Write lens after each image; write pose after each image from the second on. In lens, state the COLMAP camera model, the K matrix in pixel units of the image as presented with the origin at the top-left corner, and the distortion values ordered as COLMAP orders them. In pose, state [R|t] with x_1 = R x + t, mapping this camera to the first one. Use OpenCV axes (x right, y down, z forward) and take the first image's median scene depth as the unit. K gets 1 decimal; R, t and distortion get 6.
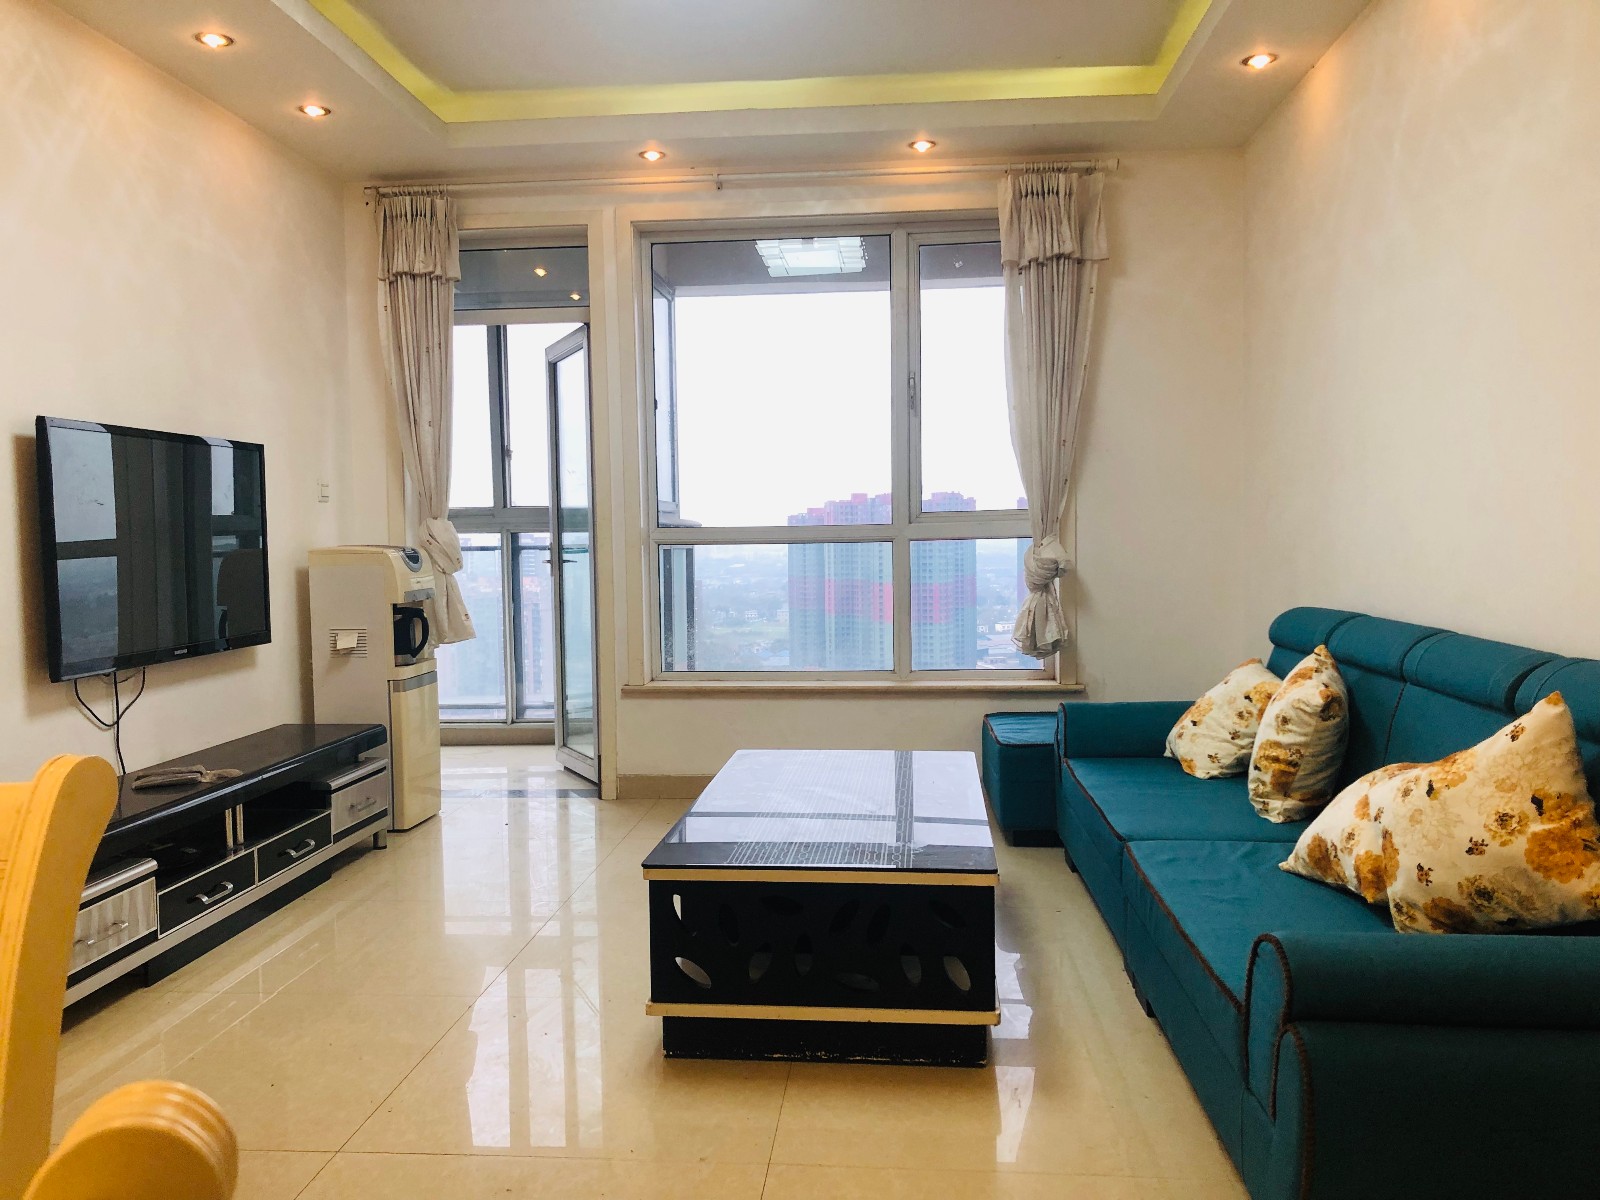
lens RADIAL K [[1334.7, 0, 773.1], [0, 1334.7, 601.4], [0, 0, 1]] dist [0.059901, -0.012136]
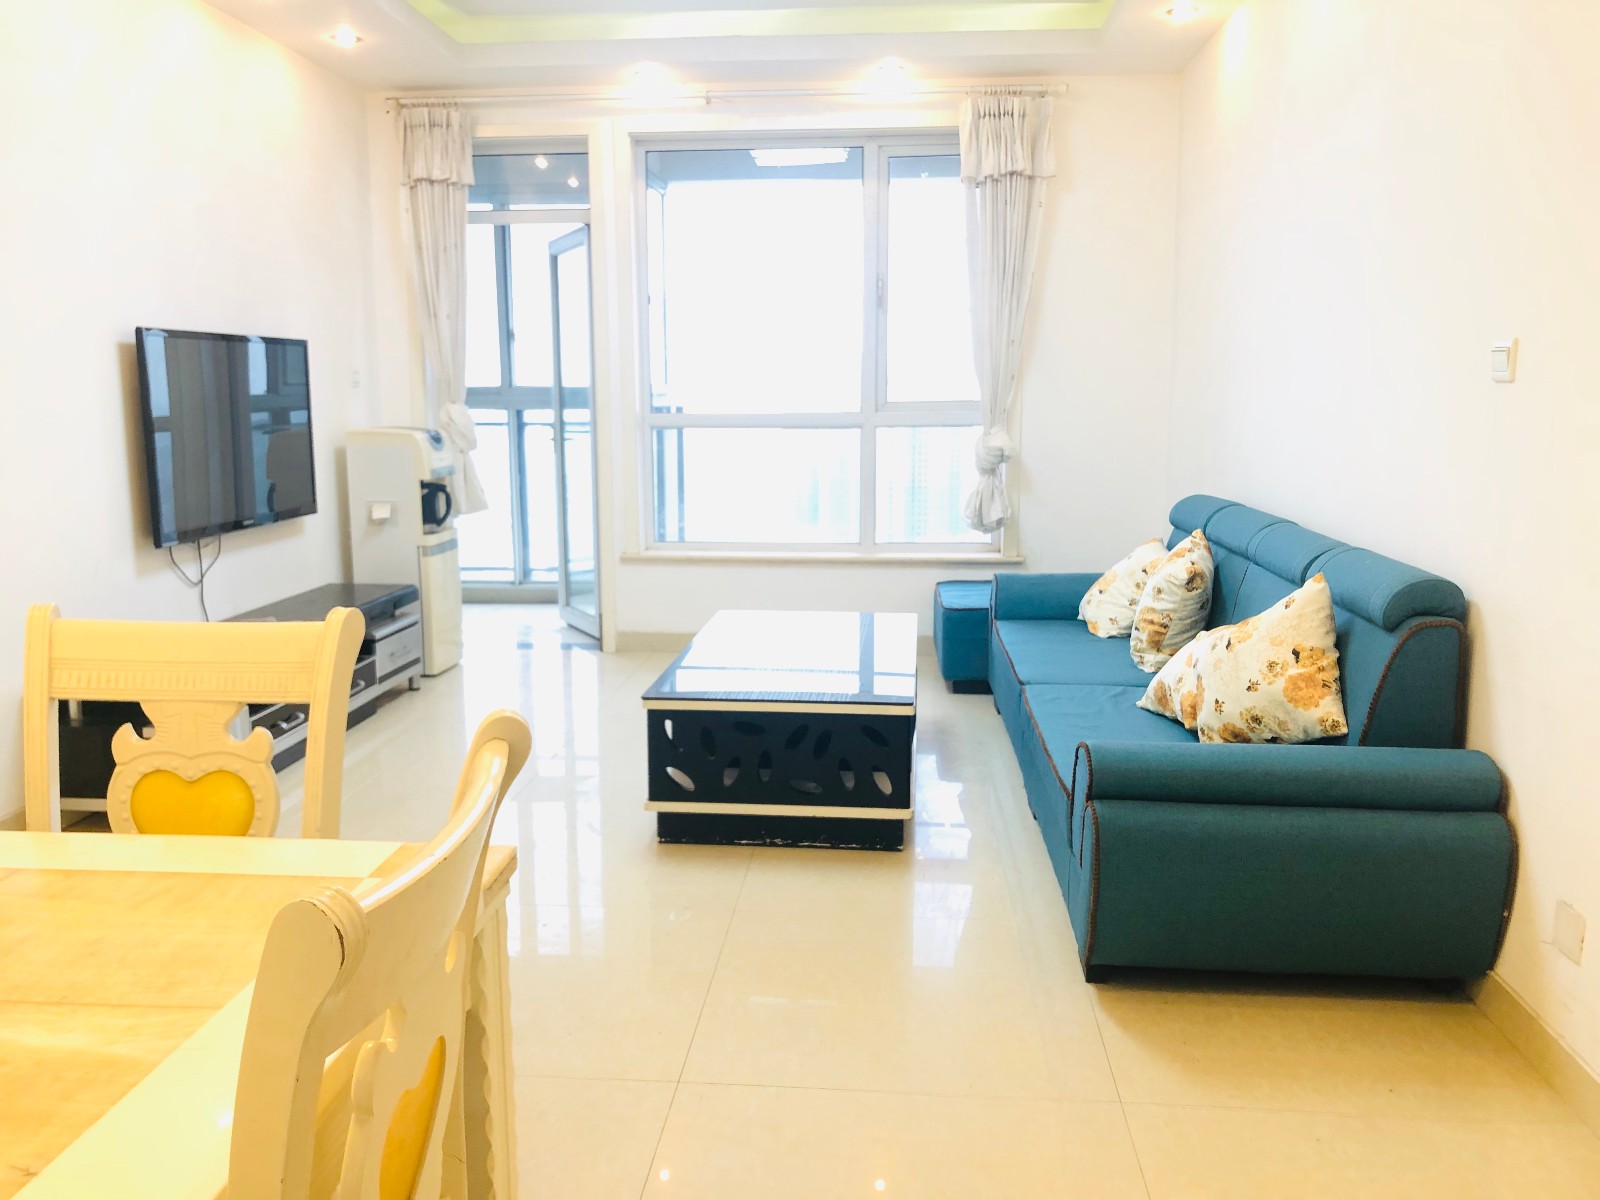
lens RADIAL K [[1334.7, 0, 773.1], [0, 1334.7, 601.4], [0, 0, 1]] dist [0.059901, -0.012136]
pose [[0.999922, 0.010482, 0.006725, 0.010612], [-0.011124, 0.994518, 0.103976, -0.017231], [-0.005599, -0.104043, 0.994557, -0.147790]]
